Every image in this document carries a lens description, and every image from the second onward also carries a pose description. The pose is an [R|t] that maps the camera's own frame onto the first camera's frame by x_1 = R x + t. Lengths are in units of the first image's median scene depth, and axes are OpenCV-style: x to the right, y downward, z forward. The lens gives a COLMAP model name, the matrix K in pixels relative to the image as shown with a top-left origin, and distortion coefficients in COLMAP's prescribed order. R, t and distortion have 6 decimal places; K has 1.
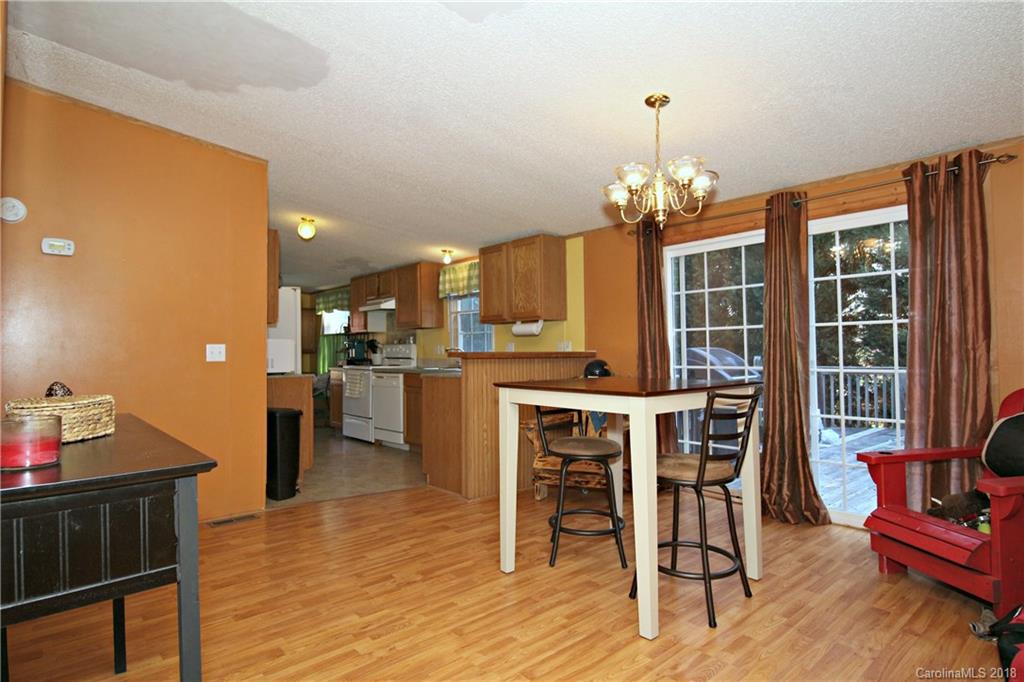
lens RADIAL K [[554.4, 0, 513.1], [0, 554.4, 344.0], [0, 0, 1]] dist [-0.001557, 0.000355]
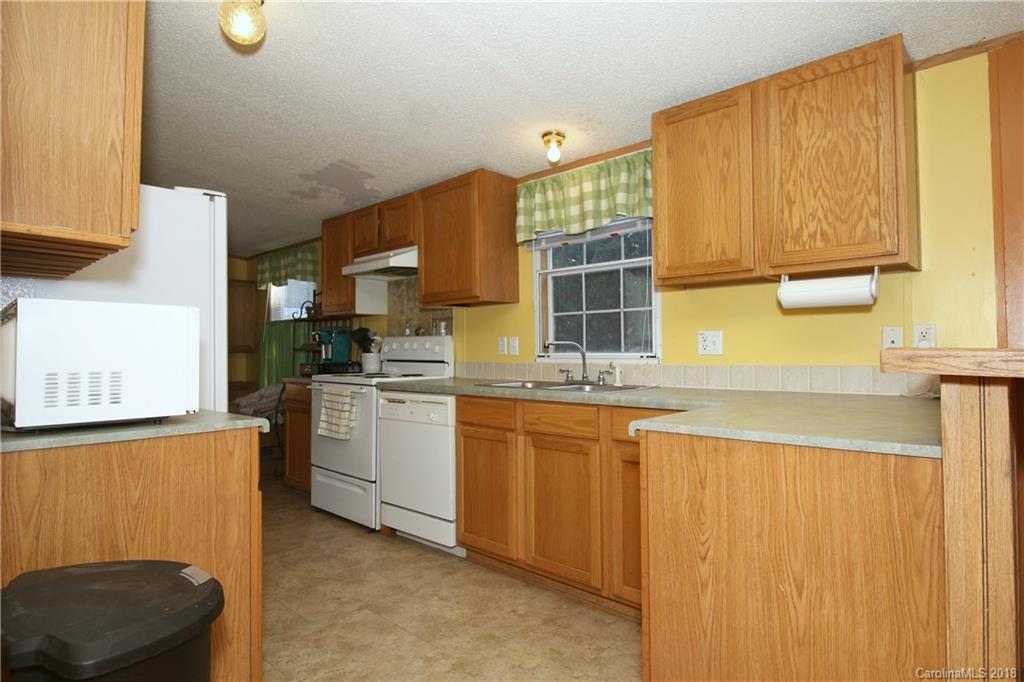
lens RADIAL K [[554.4, 0, 509.7], [0, 554.4, 345.3], [0, 0, 1]] dist [-0.001557, 0.000355]
pose [[0.995662, 0.006234, 0.092831, -0.166120], [-0.006650, 0.999969, 0.004173, 0.006907], [-0.092803, -0.004773, 0.995673, 0.448840]]
